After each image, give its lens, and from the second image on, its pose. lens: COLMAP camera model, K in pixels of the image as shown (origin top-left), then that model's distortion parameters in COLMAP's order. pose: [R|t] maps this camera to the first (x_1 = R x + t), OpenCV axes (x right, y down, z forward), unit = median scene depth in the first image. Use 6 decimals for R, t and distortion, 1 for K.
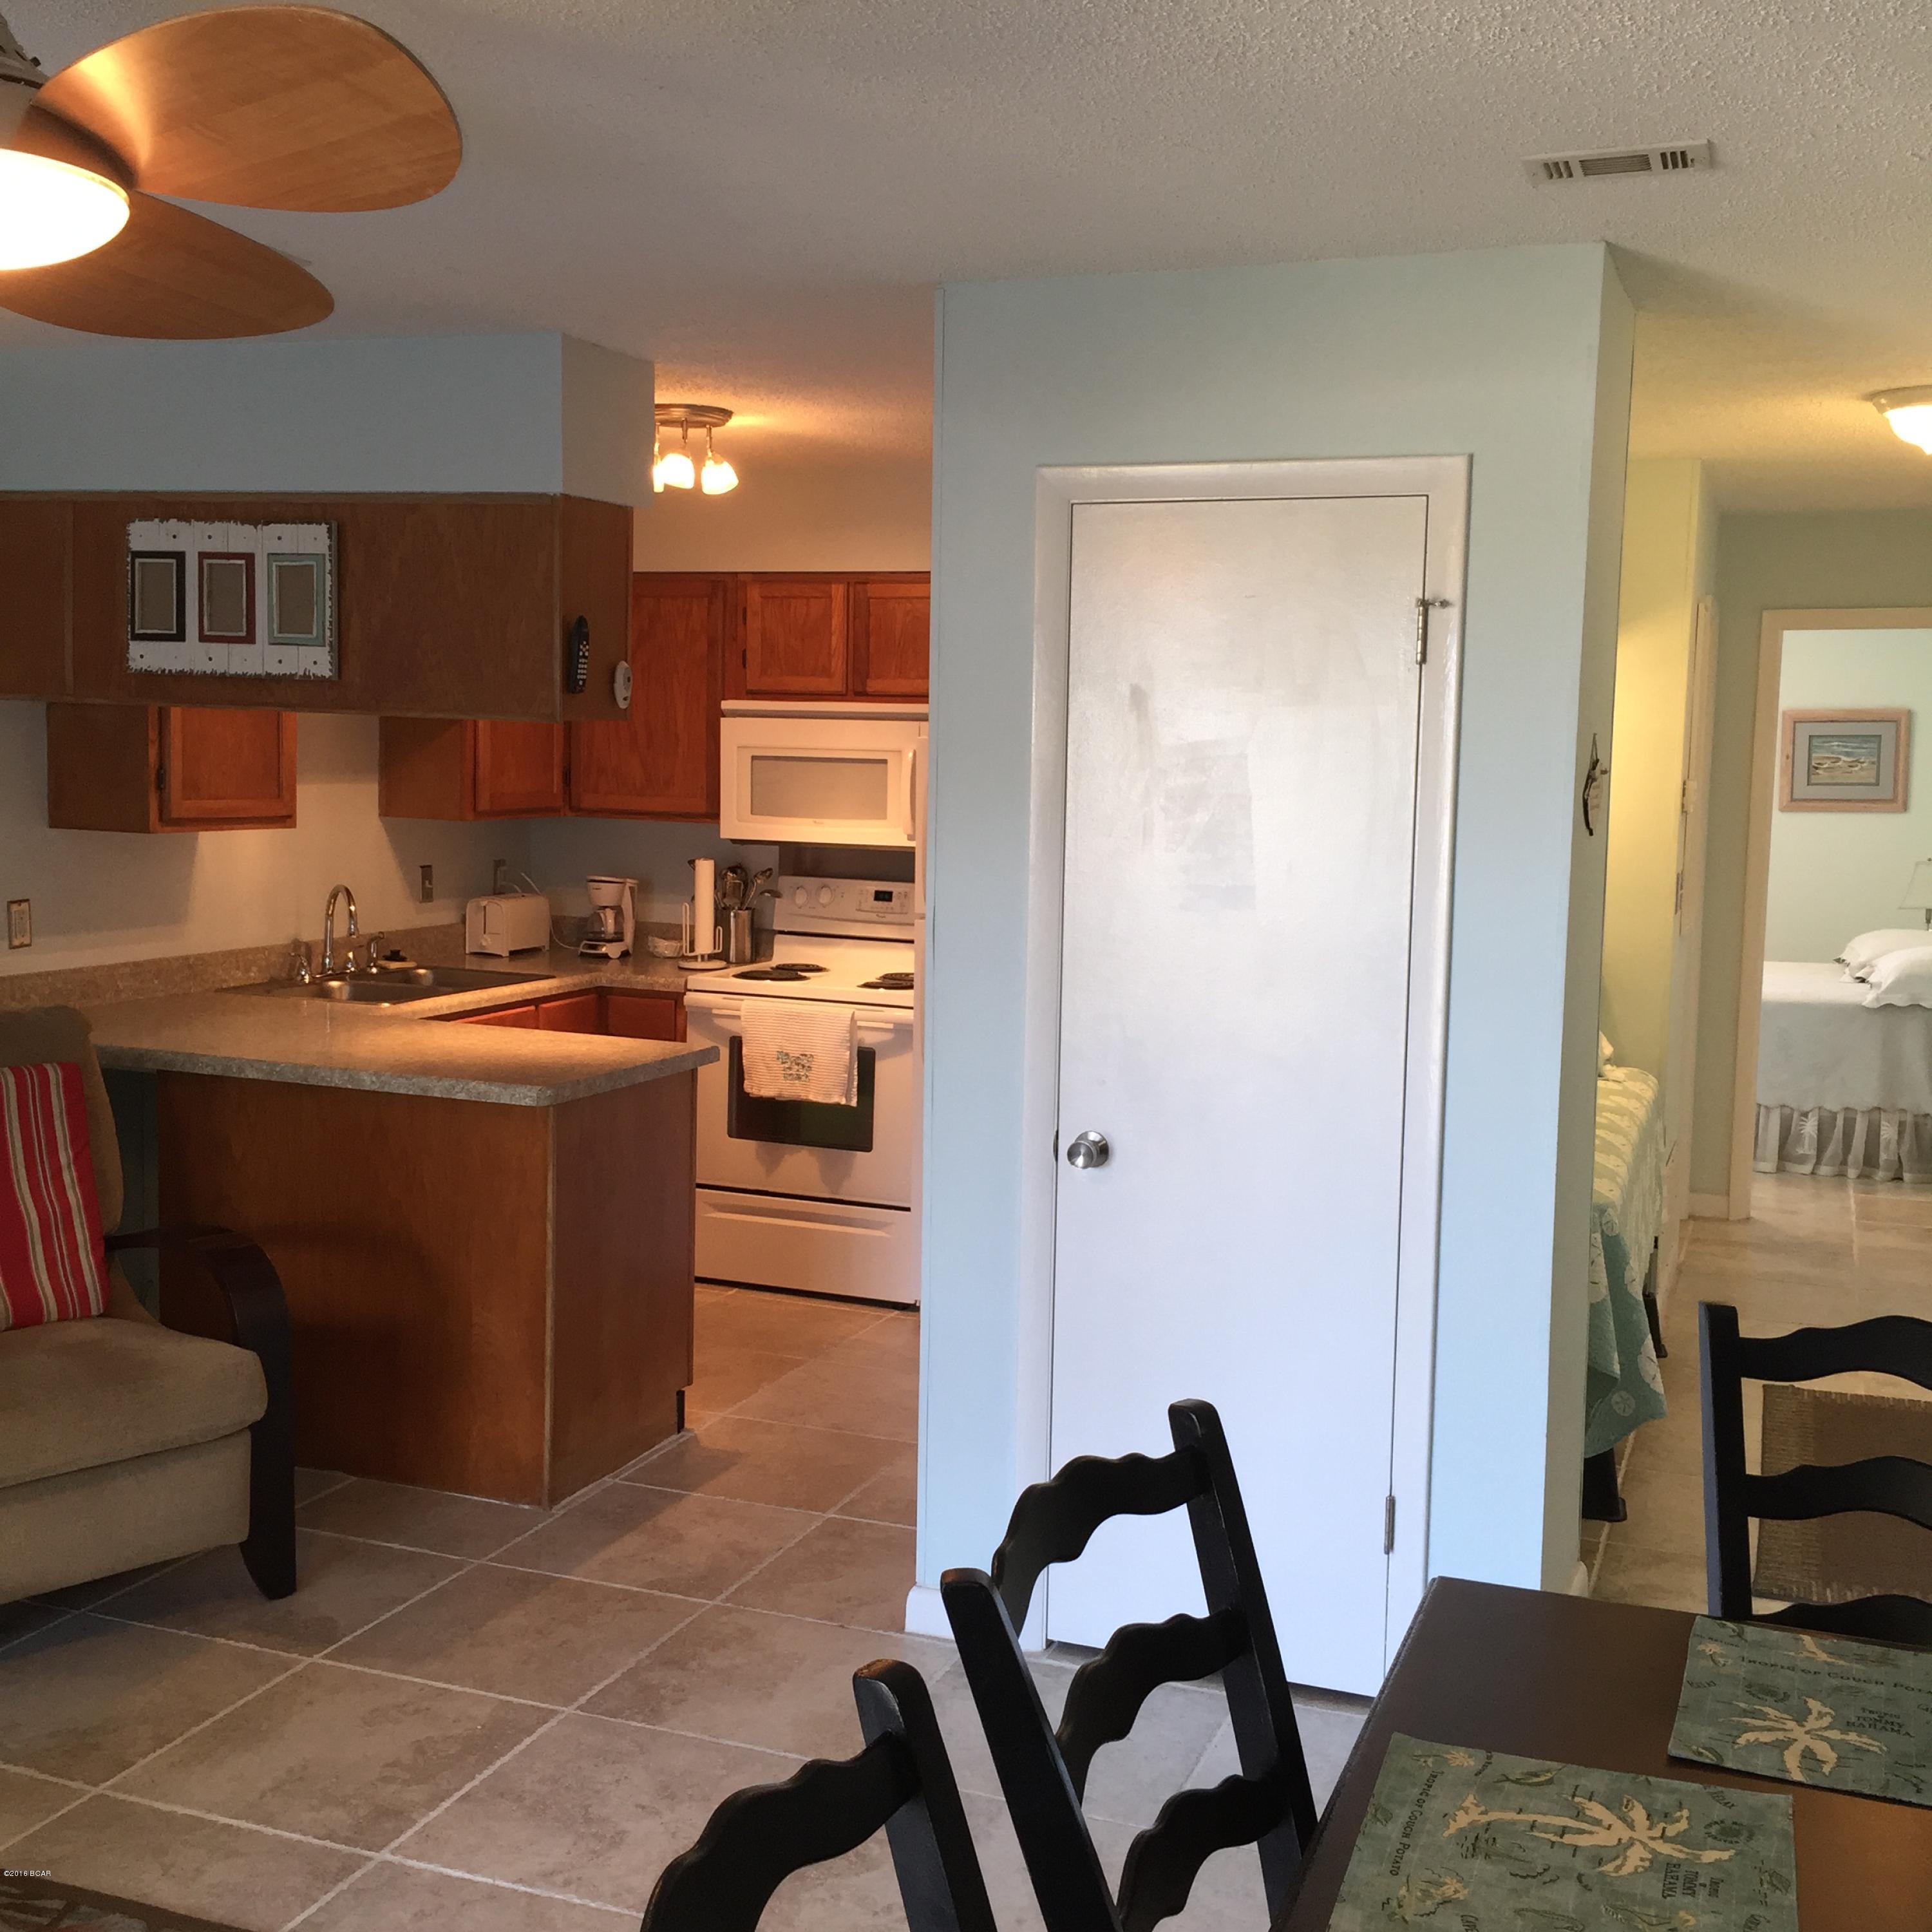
lens RADIAL K [[2206.0, 0, 979.9], [0, 2206.0, 947.9], [0, 0, 1]] dist [0.093681, -0.141085]
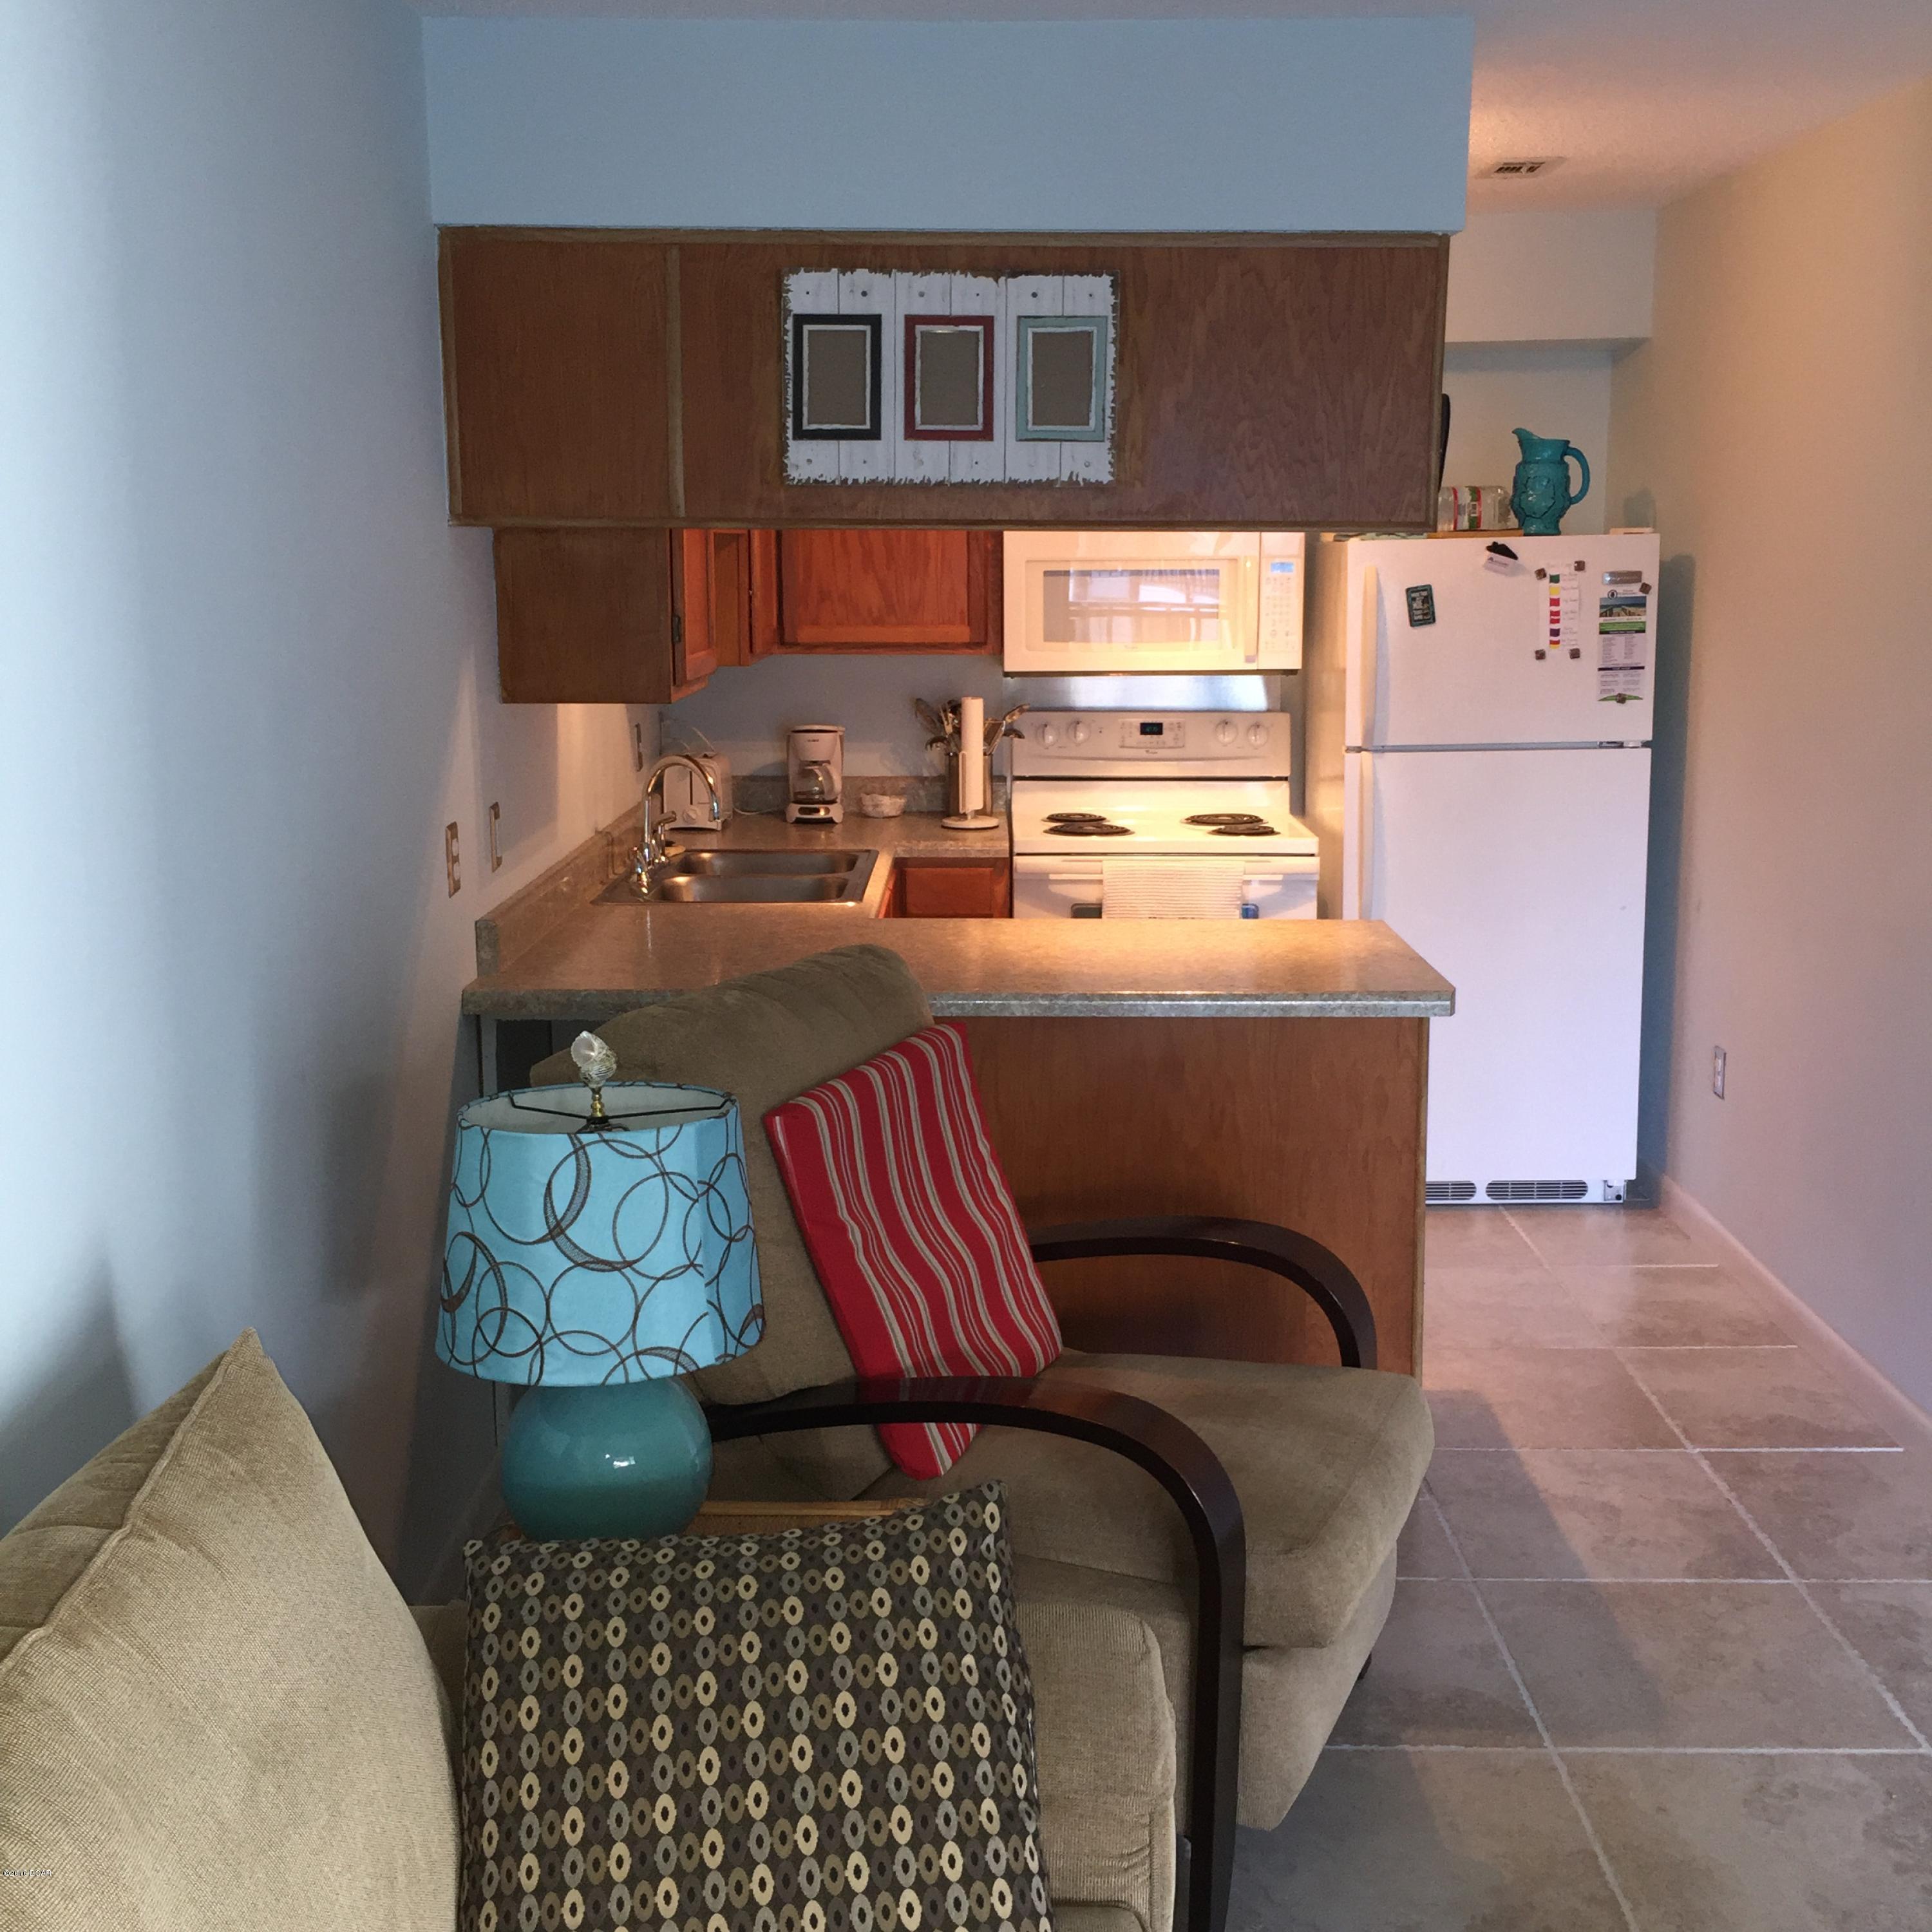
lens RADIAL K [[2207.6, 0, 974.2], [0, 2207.6, 927.1], [0, 0, 1]] dist [0.099579, -0.142608]
pose [[0.935413, -0.090348, 0.341819, -0.546062], [0.063144, 0.993945, 0.089918, -0.037602], [-0.347873, -0.062527, 0.935454, 0.267406]]
